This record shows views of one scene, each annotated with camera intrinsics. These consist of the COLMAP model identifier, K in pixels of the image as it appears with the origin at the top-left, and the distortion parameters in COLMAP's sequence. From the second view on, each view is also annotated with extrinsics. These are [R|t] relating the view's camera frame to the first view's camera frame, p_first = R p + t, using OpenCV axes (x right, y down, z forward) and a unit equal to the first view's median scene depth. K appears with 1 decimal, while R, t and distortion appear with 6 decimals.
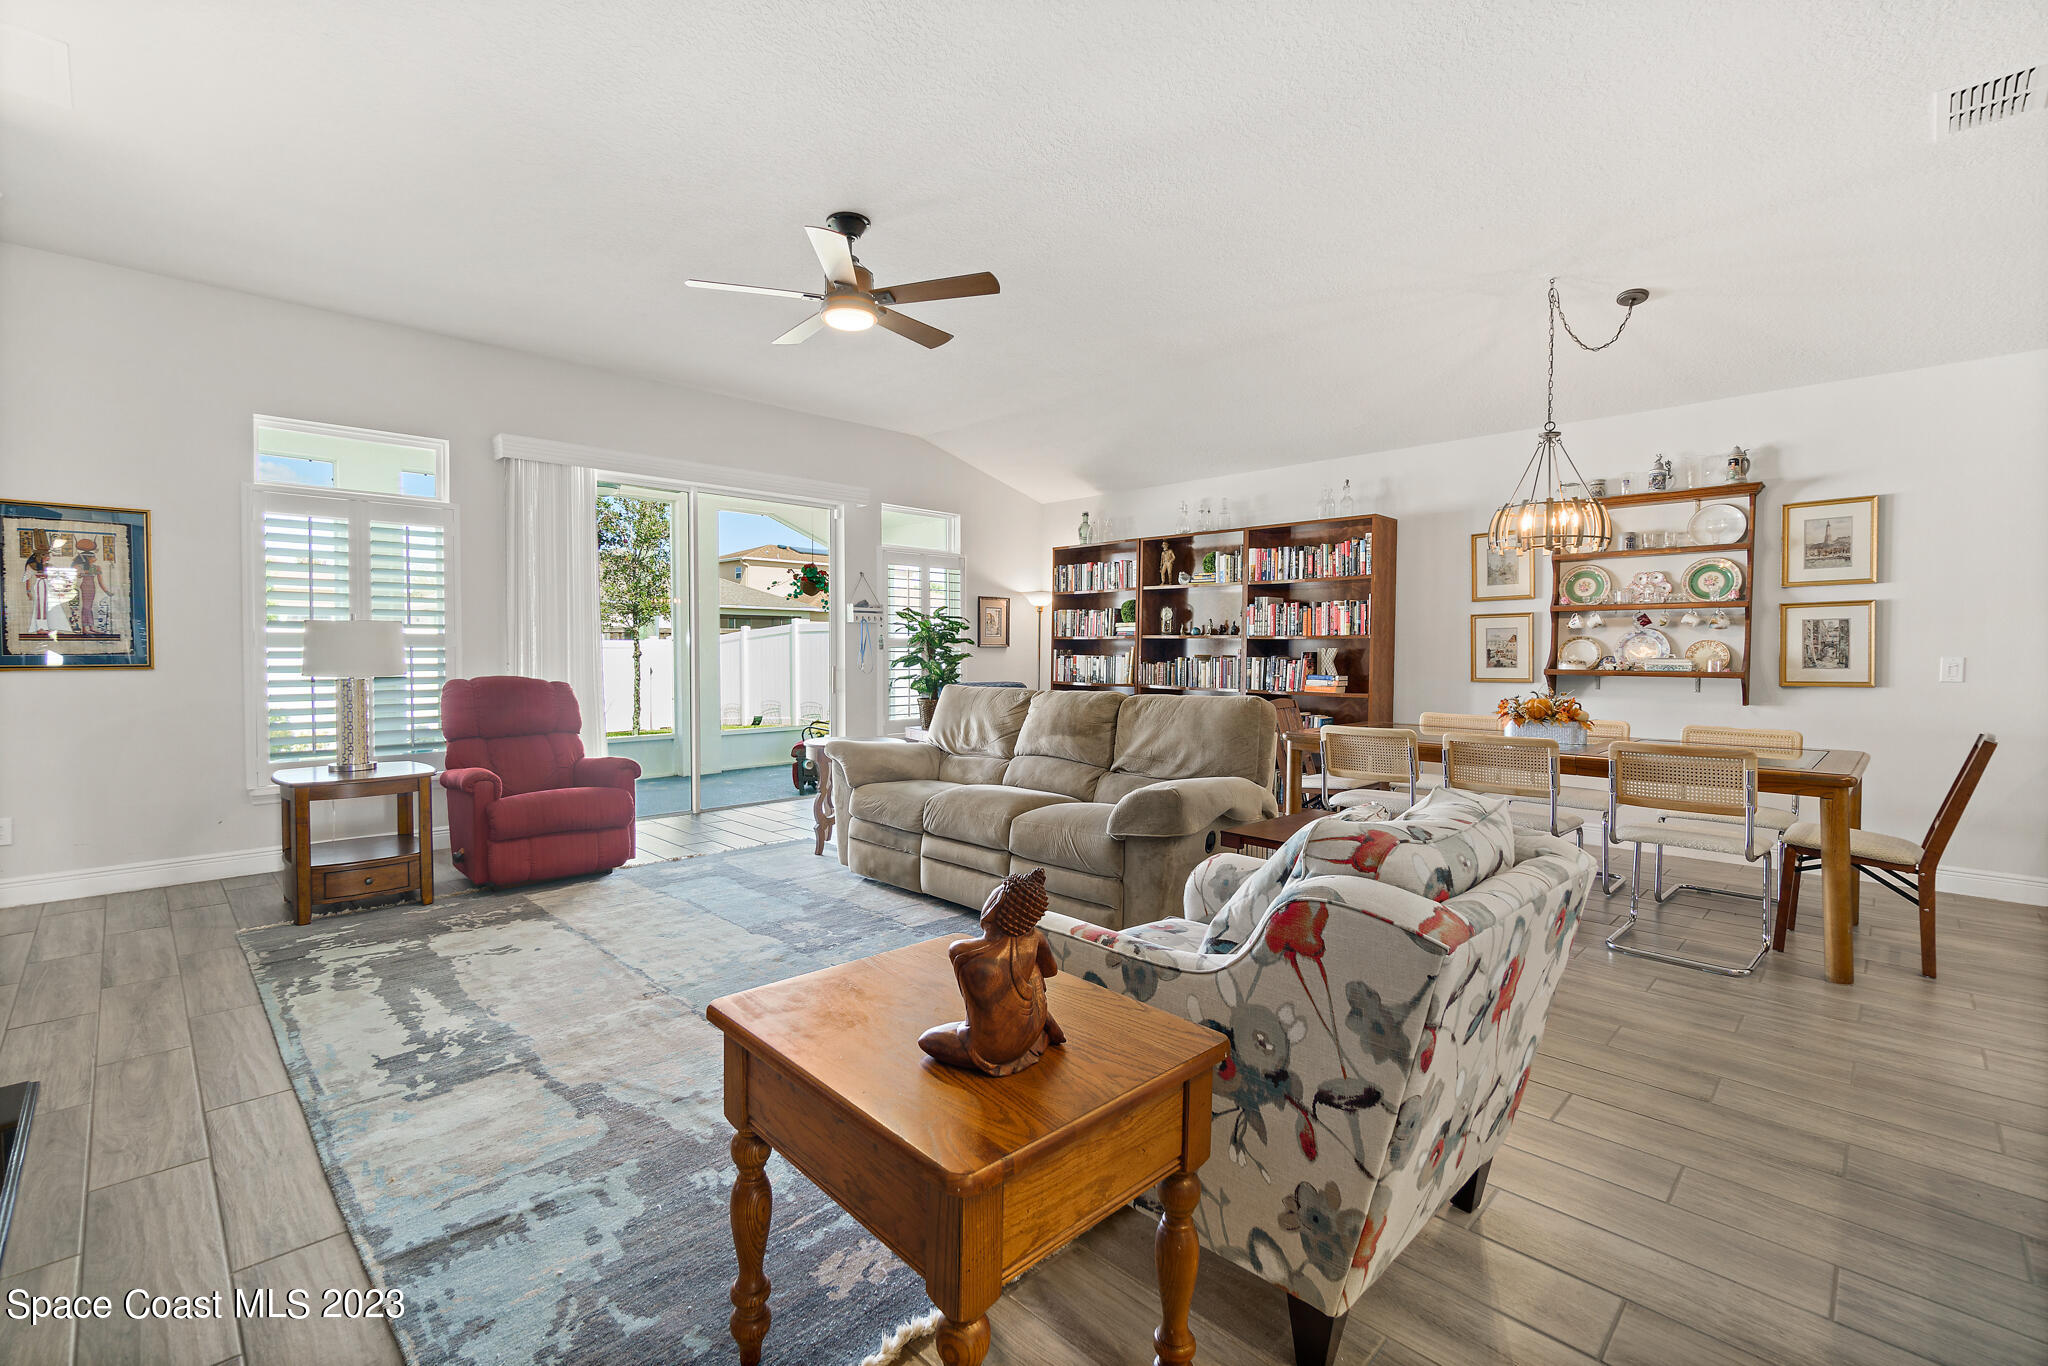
lens RADIAL K [[891.4, 0, 999.2], [0, 891.4, 671.2], [0, 0, 1]] dist [-0.001432, -0.000107]
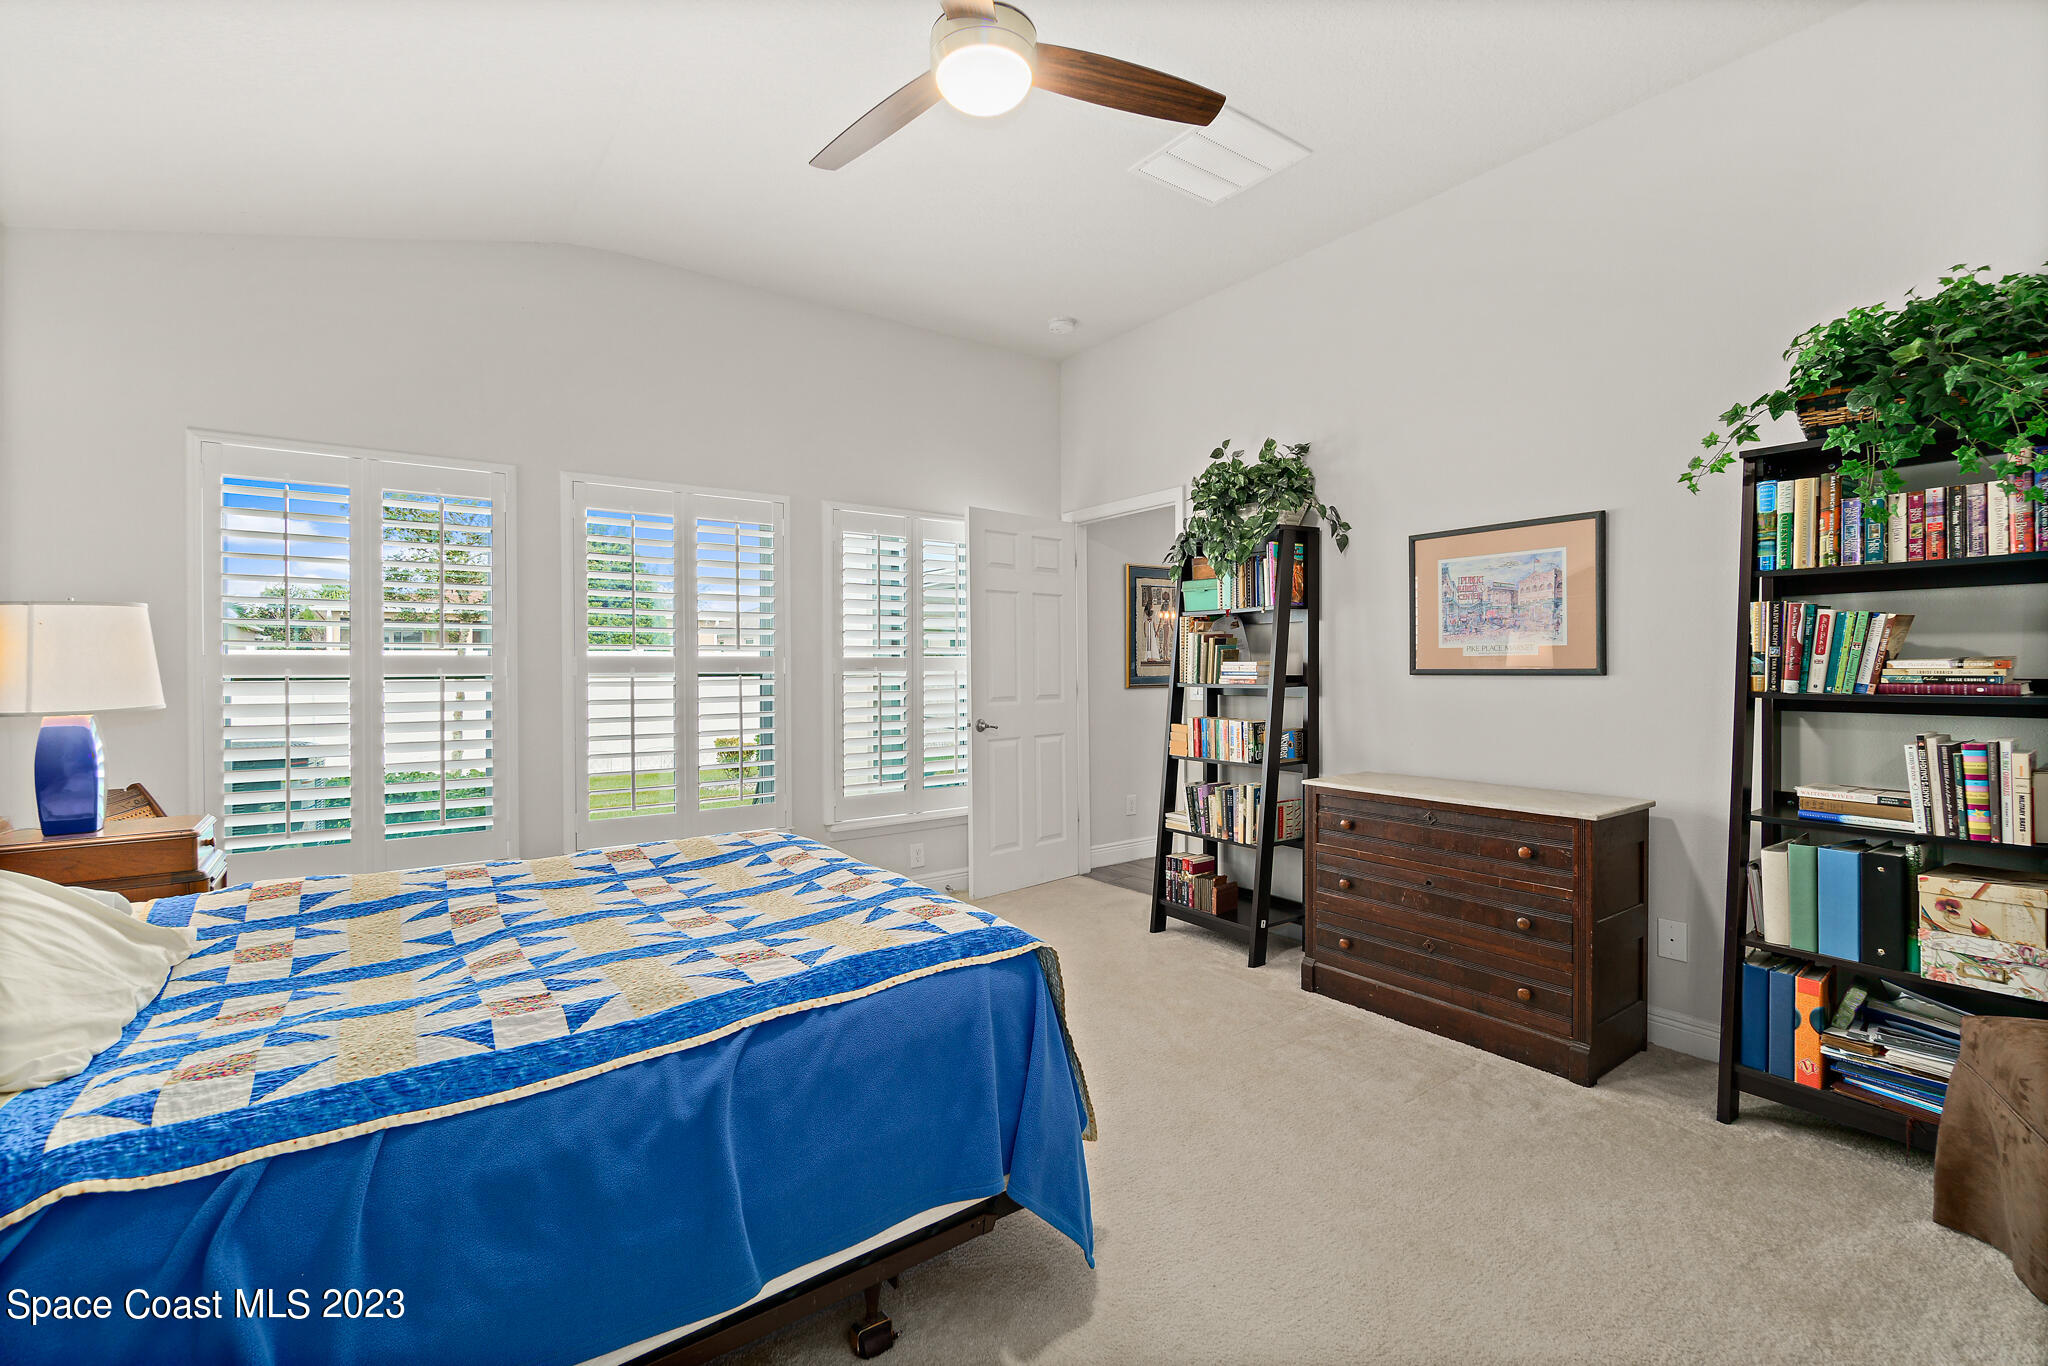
lens RADIAL K [[899.1, 0, 997.0], [0, 899.1, 646.9], [0, 0, 1]] dist [-0.000923, 0.000044]
pose [[0.988281, -0.004859, -0.152569, -0.836424], [0.000498, 0.999591, -0.028604, -0.019027], [0.152646, 0.028192, 0.987879, -0.316127]]
